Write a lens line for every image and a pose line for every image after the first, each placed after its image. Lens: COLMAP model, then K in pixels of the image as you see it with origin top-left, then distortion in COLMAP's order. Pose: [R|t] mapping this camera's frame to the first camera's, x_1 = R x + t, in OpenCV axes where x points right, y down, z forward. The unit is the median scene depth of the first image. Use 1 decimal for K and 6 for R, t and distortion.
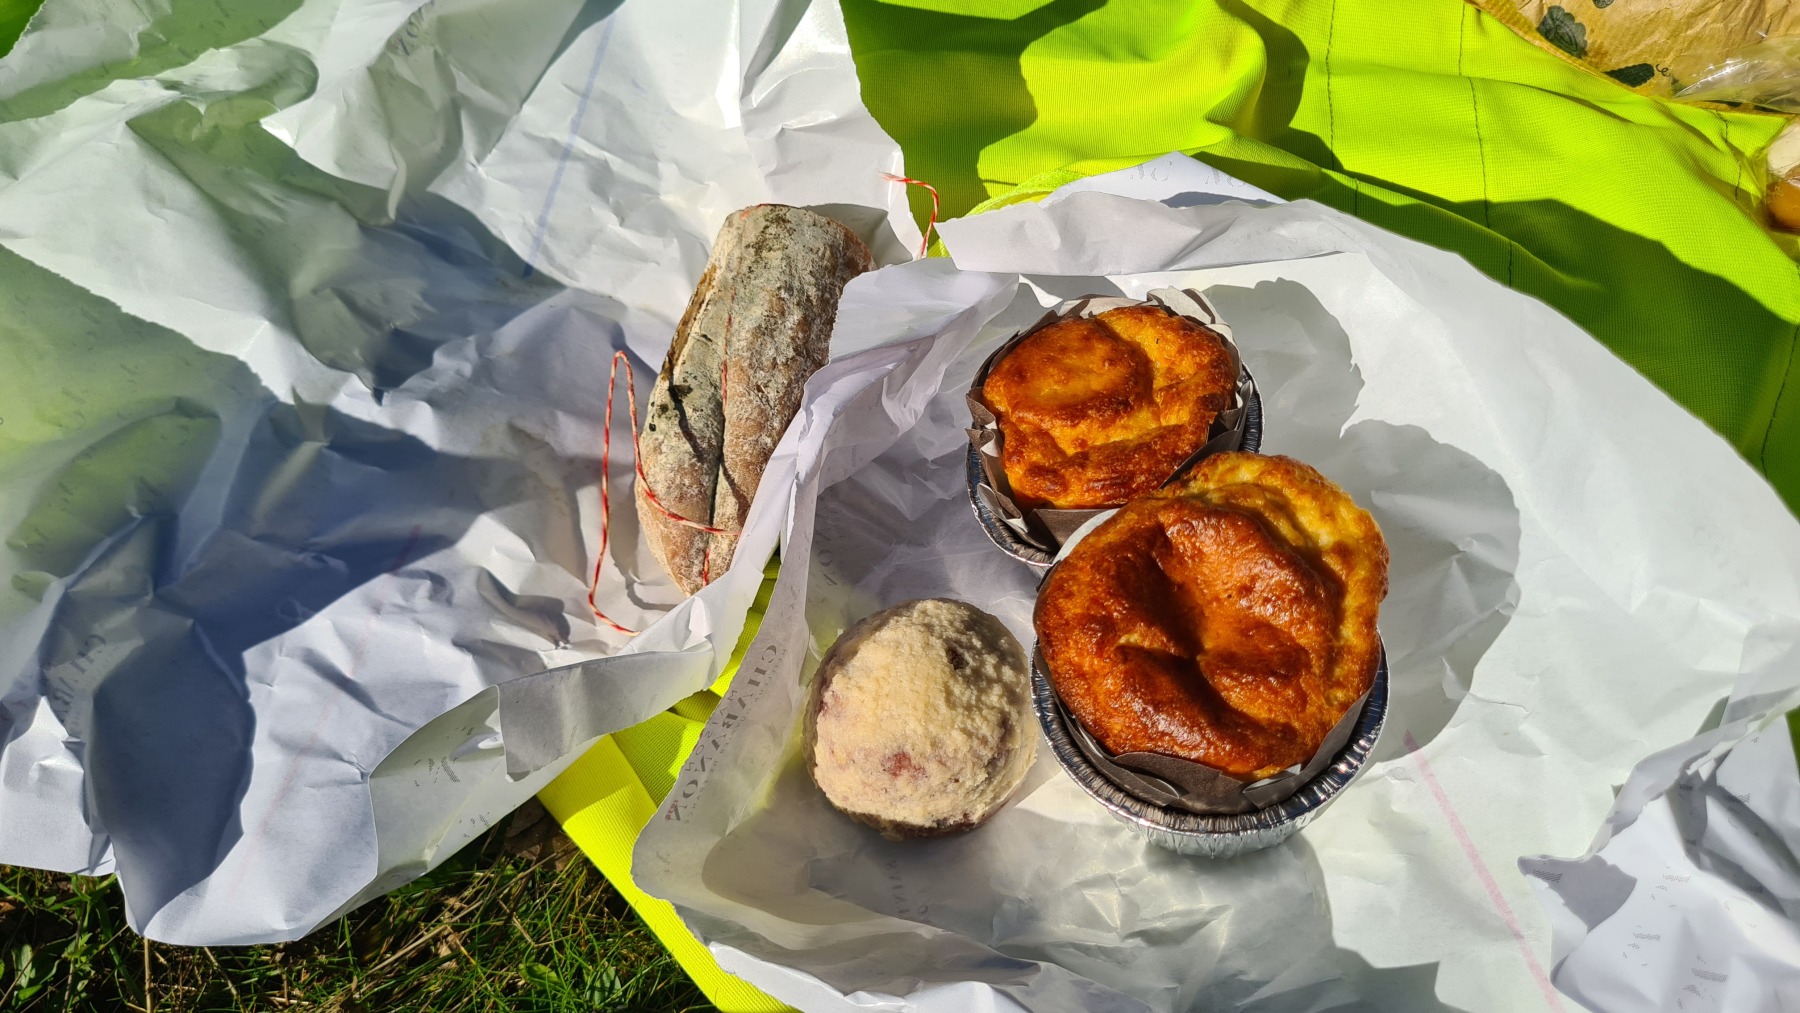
lens RADIAL K [[1305.8, 0, 818.7], [0, 1305.8, 506.9], [0, 0, 1]] dist [0.000975, 0.001440]
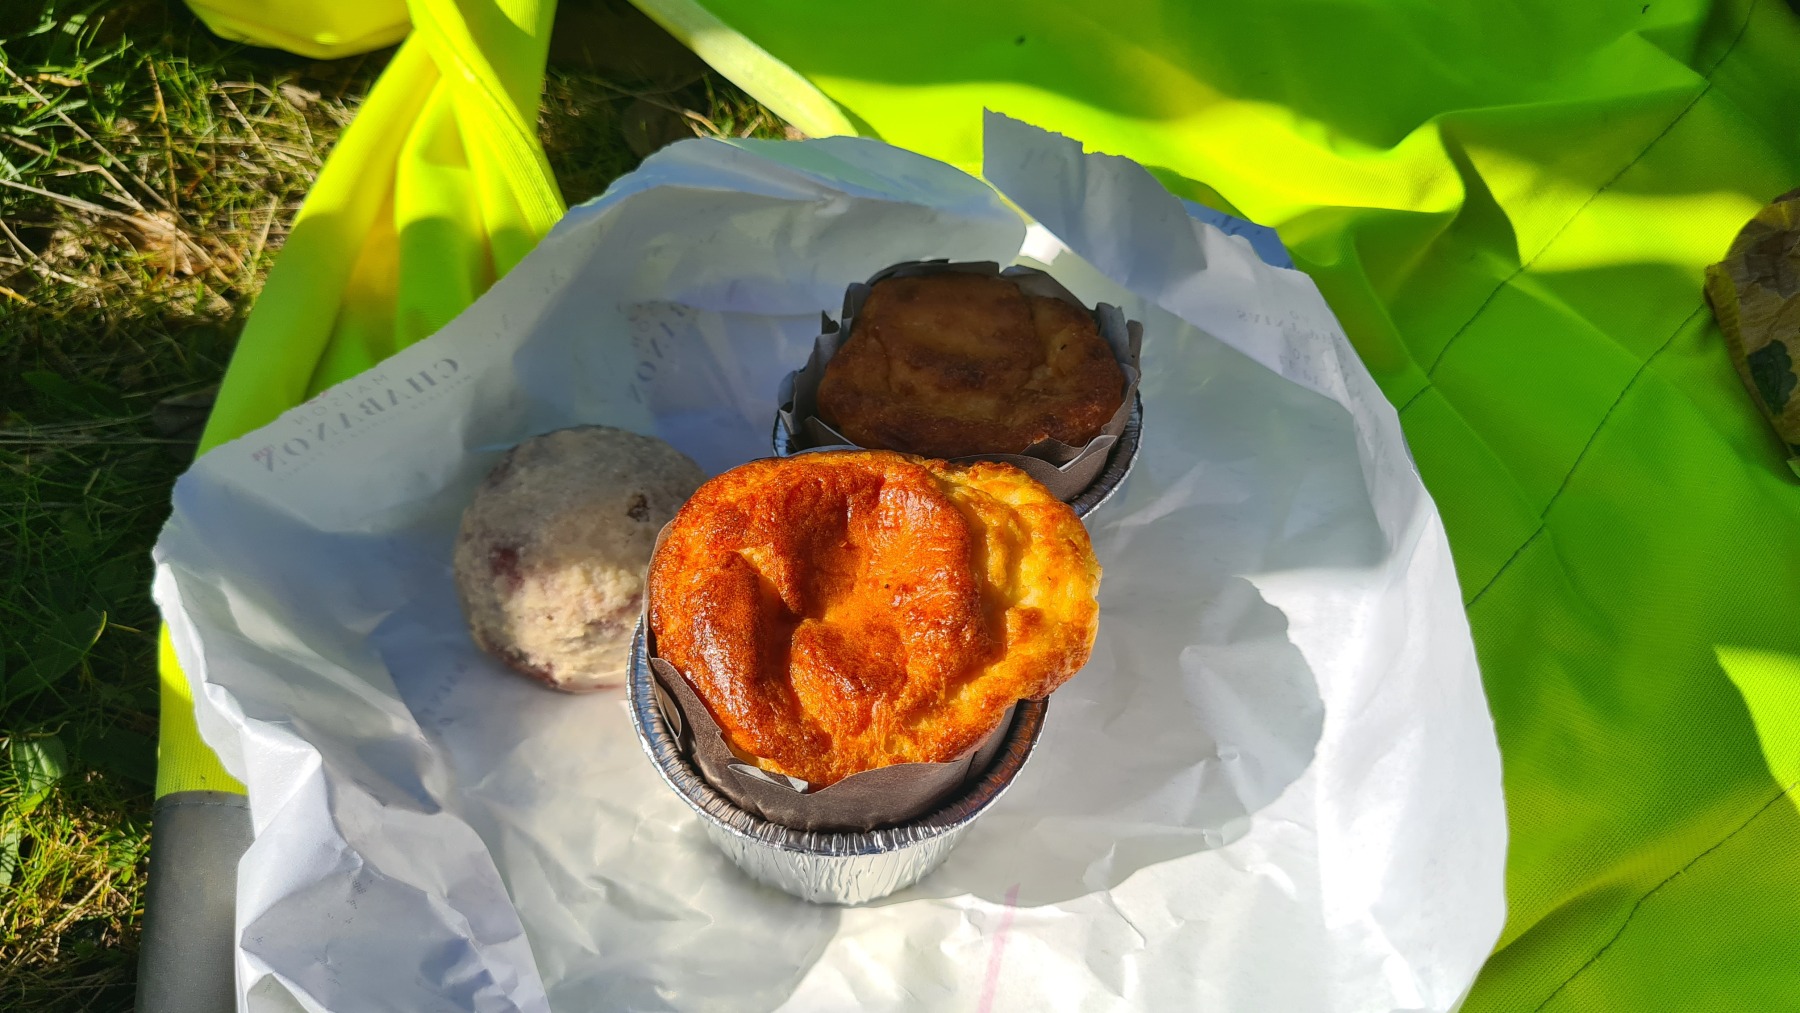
lens RADIAL K [[1305.8, 0, 818.7], [0, 1305.8, 506.9], [0, 0, 1]] dist [0.000975, 0.001440]
pose [[0.814125, 0.567338, -0.123810, 0.345184], [-0.569219, 0.821862, 0.023081, 0.032599], [0.114849, 0.051684, 0.992037, 0.180240]]
